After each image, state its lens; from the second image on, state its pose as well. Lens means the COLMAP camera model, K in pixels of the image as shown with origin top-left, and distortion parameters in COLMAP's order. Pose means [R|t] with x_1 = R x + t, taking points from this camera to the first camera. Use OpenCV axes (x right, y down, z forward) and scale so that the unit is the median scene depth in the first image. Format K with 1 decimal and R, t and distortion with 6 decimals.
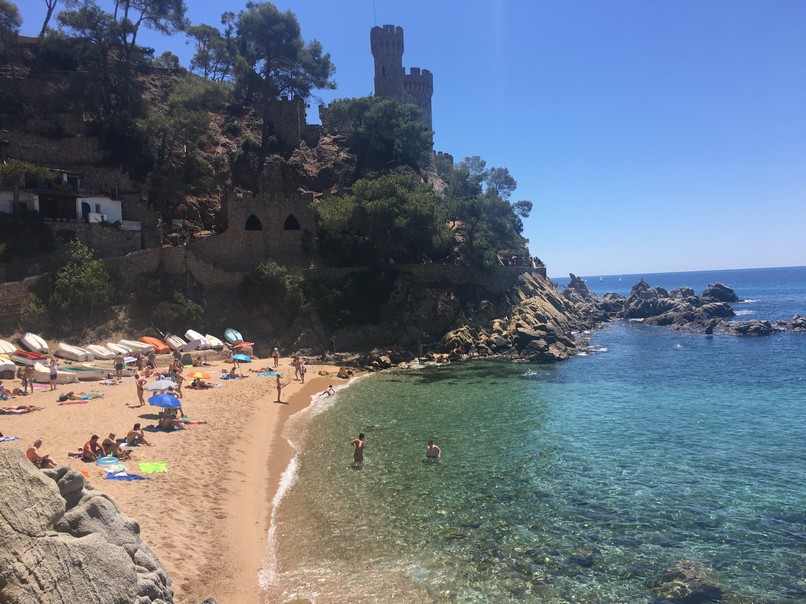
lens RADIAL K [[688.8, 0, 403.0], [0, 688.8, 302.0], [0, 0, 1]] dist [0.044889, -0.011196]
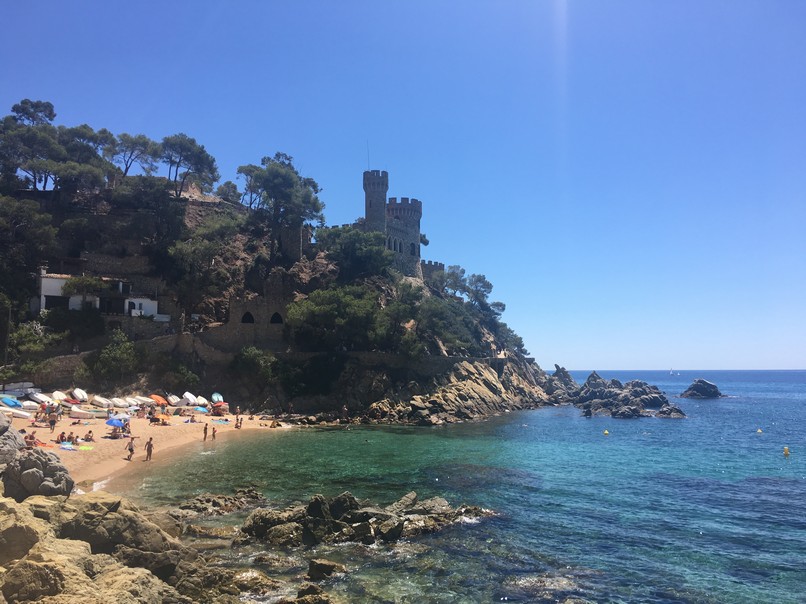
lens RADIAL K [[688.8, 0, 403.0], [0, 688.8, 302.0], [0, 0, 1]] dist [0.044889, -0.011196]
pose [[0.988928, 0.025625, -0.146170, 0.295739], [-0.043172, 0.992054, -0.118172, 0.004347], [0.141980, 0.123174, 0.982176, -0.324411]]
